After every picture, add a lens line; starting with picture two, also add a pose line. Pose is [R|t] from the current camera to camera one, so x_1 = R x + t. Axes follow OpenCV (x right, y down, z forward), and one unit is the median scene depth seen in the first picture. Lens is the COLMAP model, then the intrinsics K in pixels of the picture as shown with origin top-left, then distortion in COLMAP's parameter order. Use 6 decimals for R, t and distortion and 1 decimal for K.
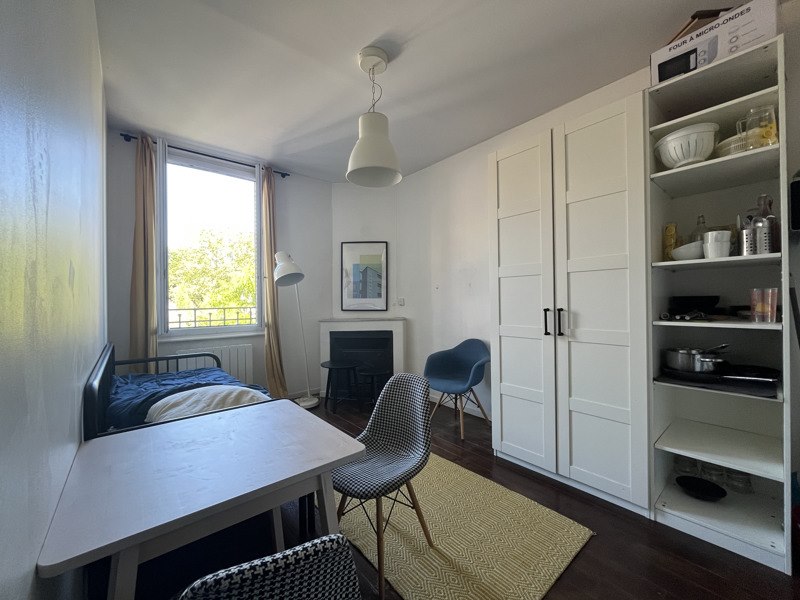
lens RADIAL K [[315.5, 0, 400.0], [0, 315.5, 300.0], [0, 0, 1]] dist [0.000669, 0.000125]
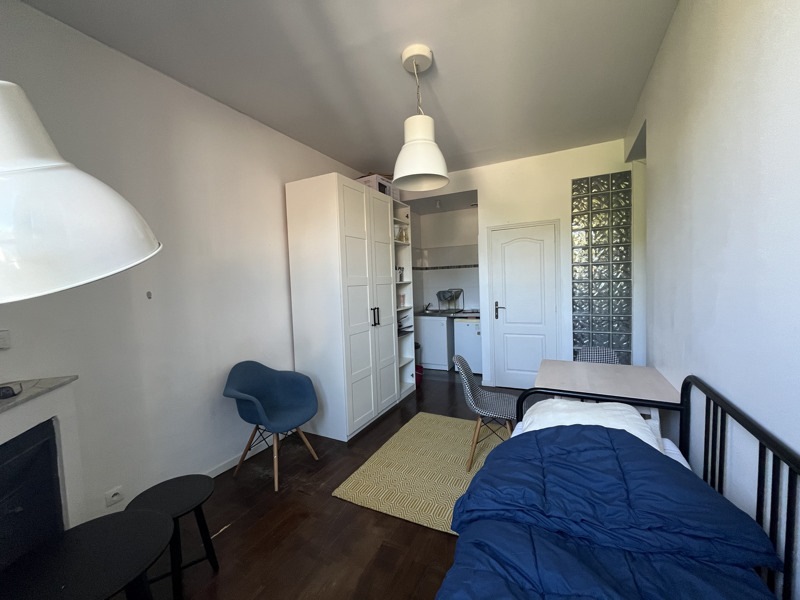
lens RADIAL K [[315.5, 0, 400.0], [0, 315.5, 300.0], [0, 0, 1]] dist [0.000669, 0.000125]
pose [[-0.363511, -0.028363, 0.931158, -1.009808], [0.038943, 0.998200, 0.045608, -0.078920], [-0.930776, 0.052841, -0.361752, 1.490176]]
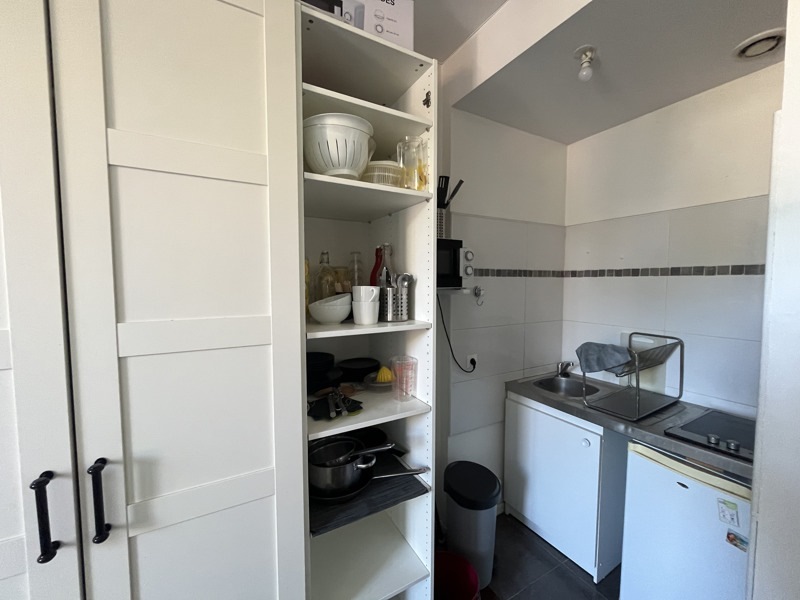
lens RADIAL K [[307.7, 0, 400.0], [0, 307.7, 300.0], [0, 0, 1]] dist [0.000006, 0.000133]
pose [[0.225712, -0.048845, 0.972969, 0.265402], [-0.006999, 0.998635, 0.051757, -0.176126], [-0.974169, -0.018492, 0.225062, 0.611787]]
